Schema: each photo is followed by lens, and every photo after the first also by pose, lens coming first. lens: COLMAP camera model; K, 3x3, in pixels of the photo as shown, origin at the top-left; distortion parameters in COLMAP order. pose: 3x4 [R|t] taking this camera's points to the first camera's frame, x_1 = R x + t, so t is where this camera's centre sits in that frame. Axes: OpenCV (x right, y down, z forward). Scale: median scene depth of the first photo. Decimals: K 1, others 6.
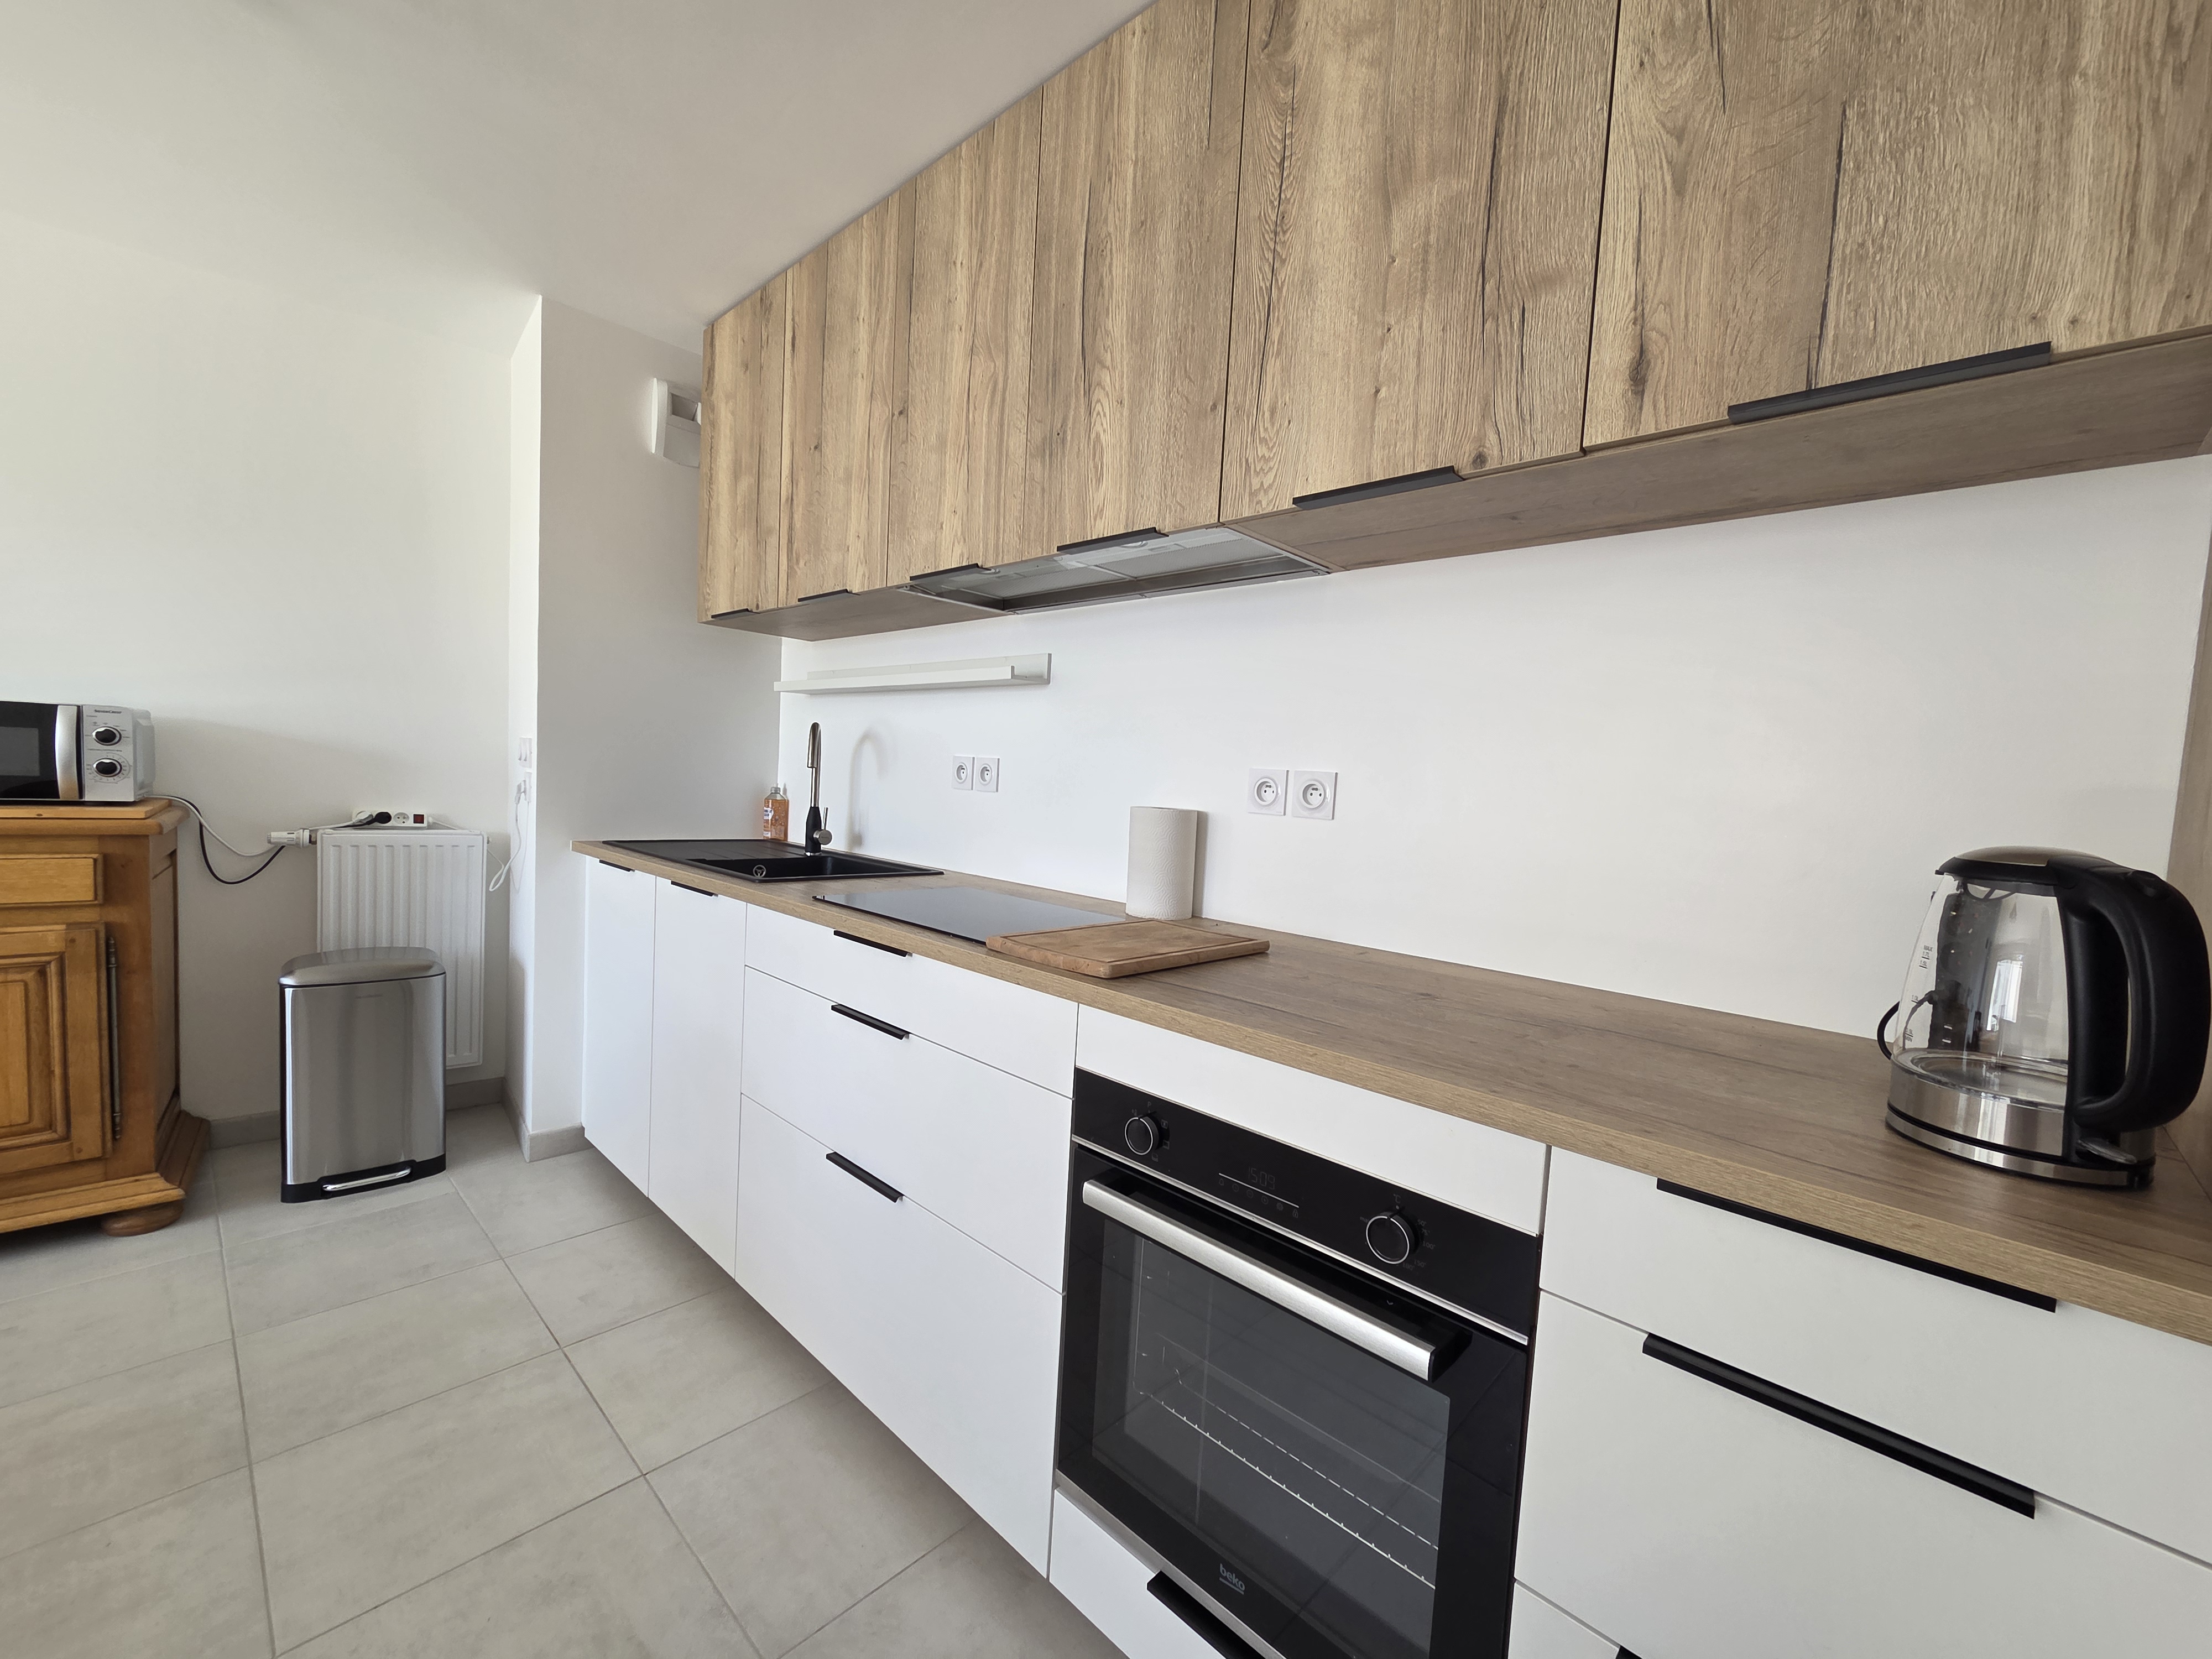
lens RADIAL K [[900.7, 0, 1109.8], [0, 900.7, 838.5], [0, 0, 1]] dist [0.005787, -0.002605]
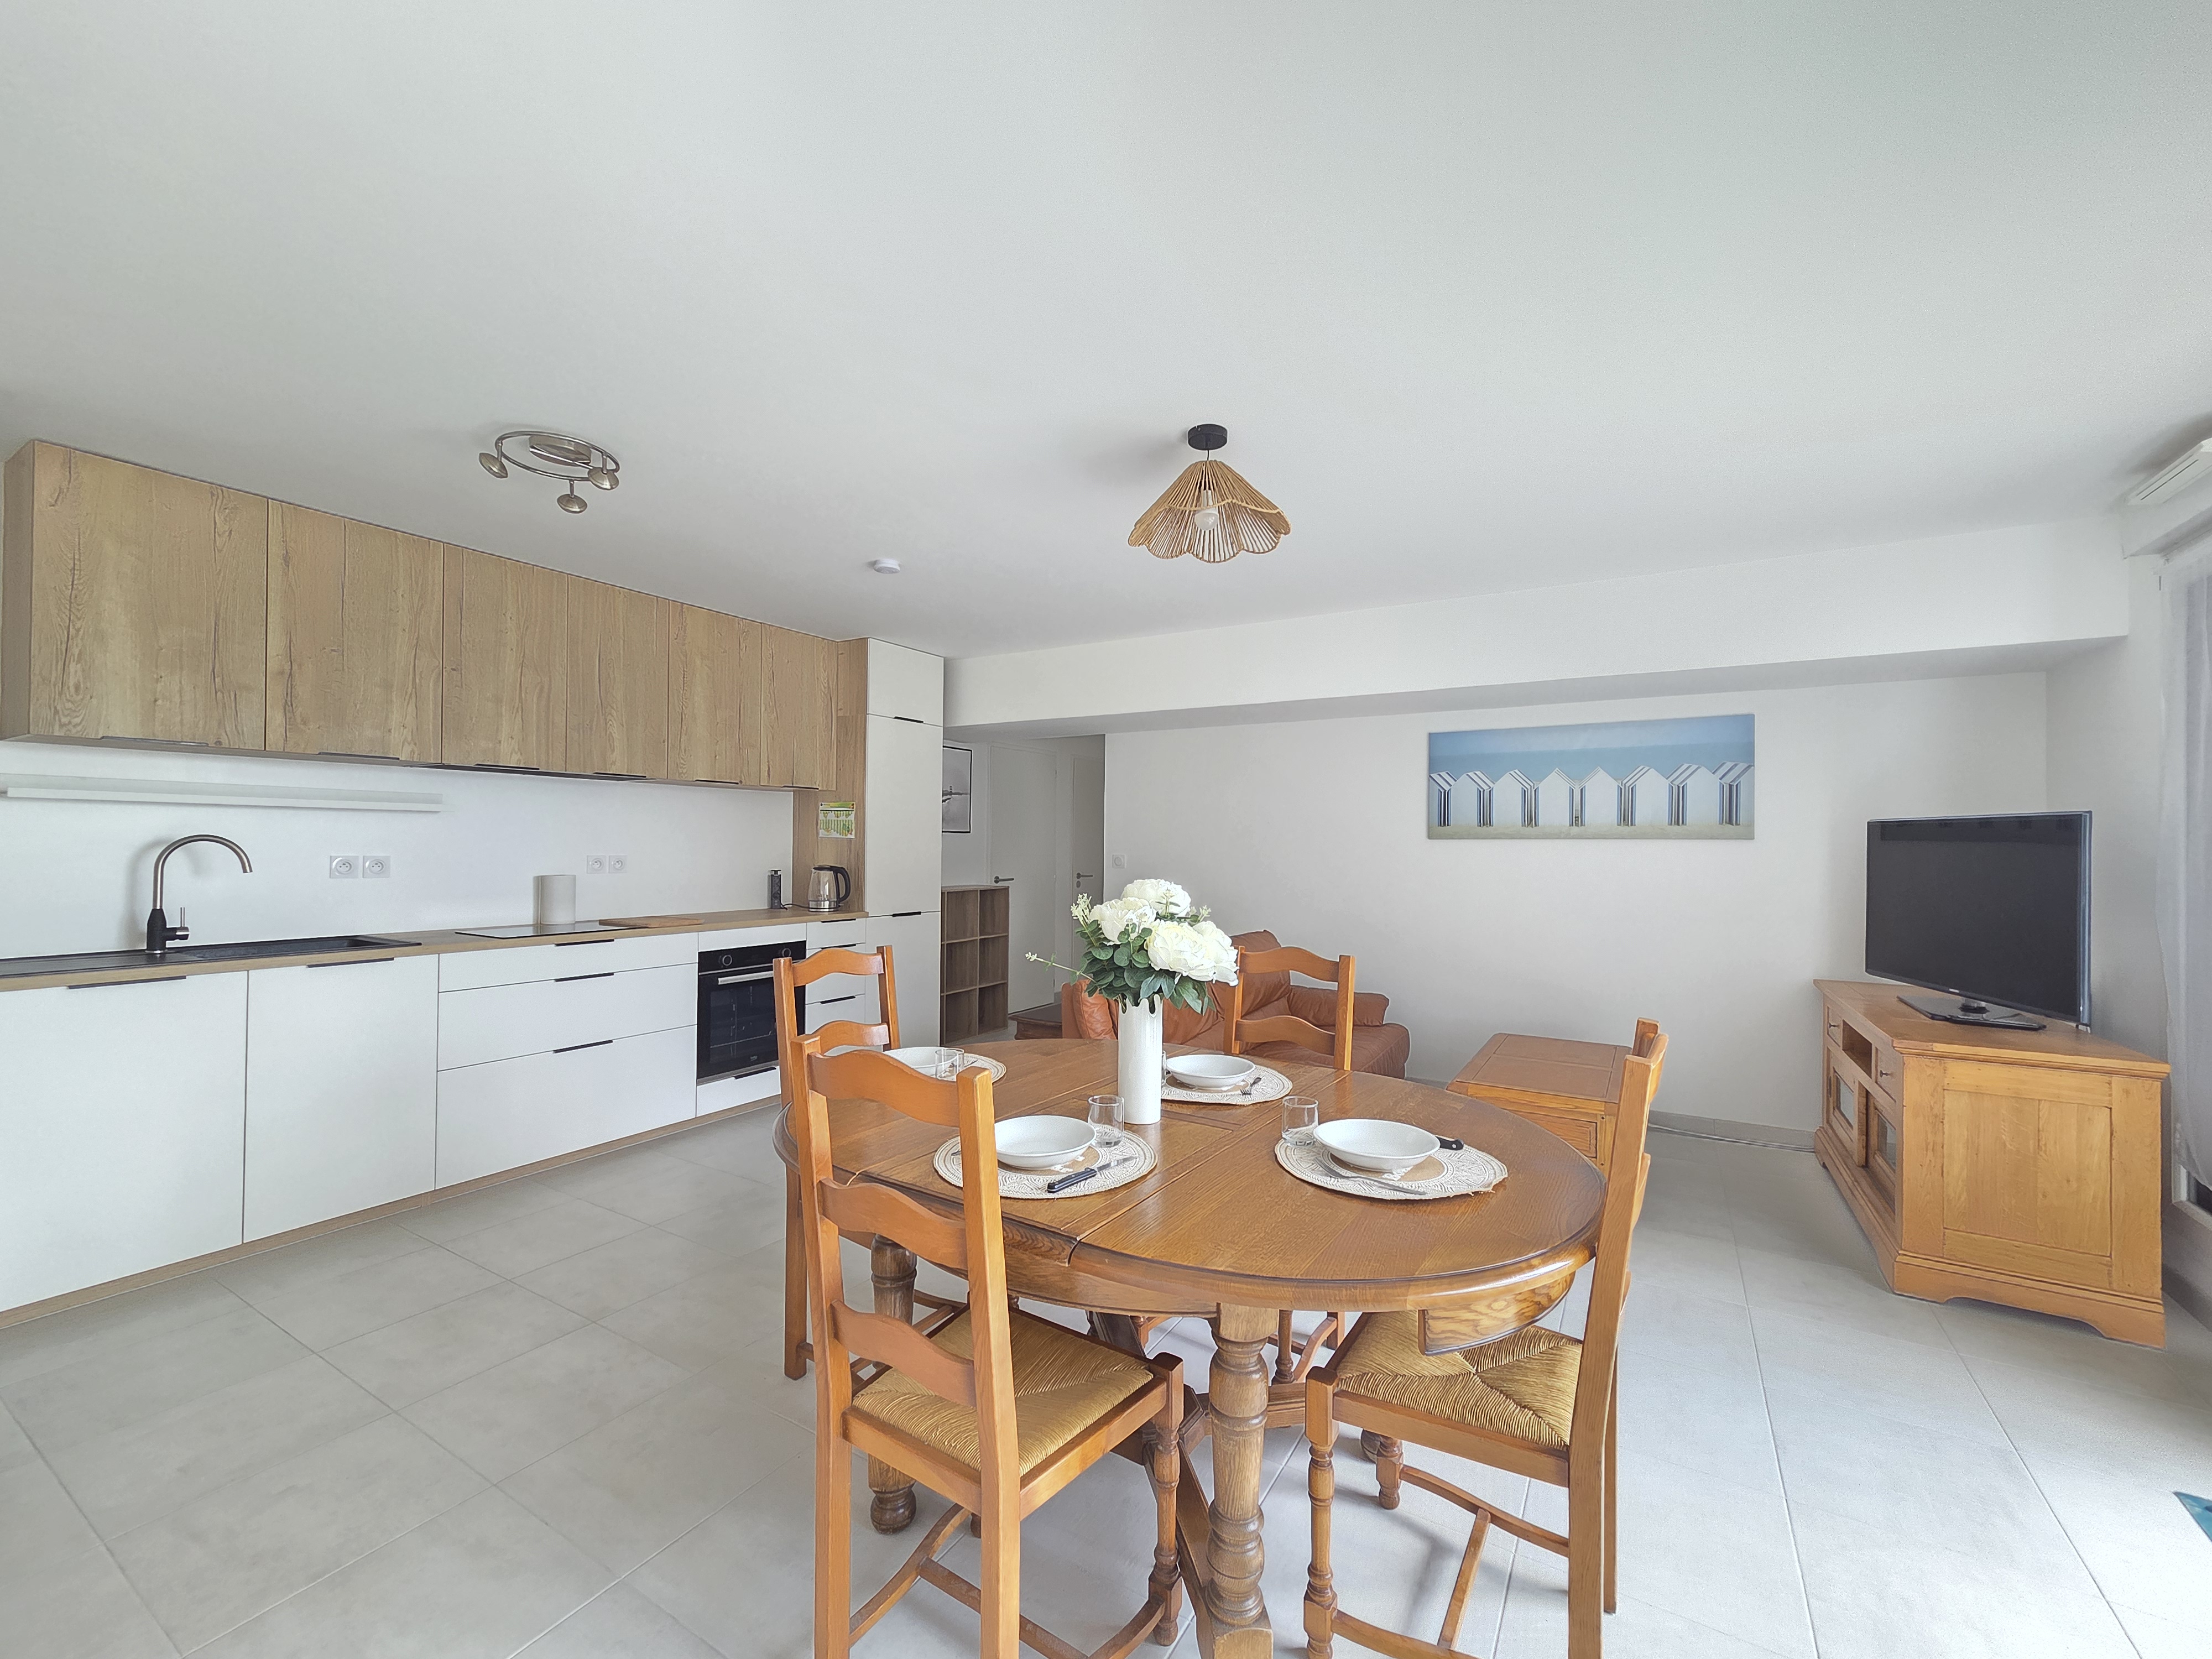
lens RADIAL K [[900.7, 0, 1109.8], [0, 900.7, 838.5], [0, 0, 1]] dist [0.005787, -0.002605]
pose [[-0.209792, -0.050209, 0.976456, -2.466950], [0.043409, 0.997218, 0.060603, -0.206037], [-0.976782, 0.055101, -0.207029, 0.129421]]
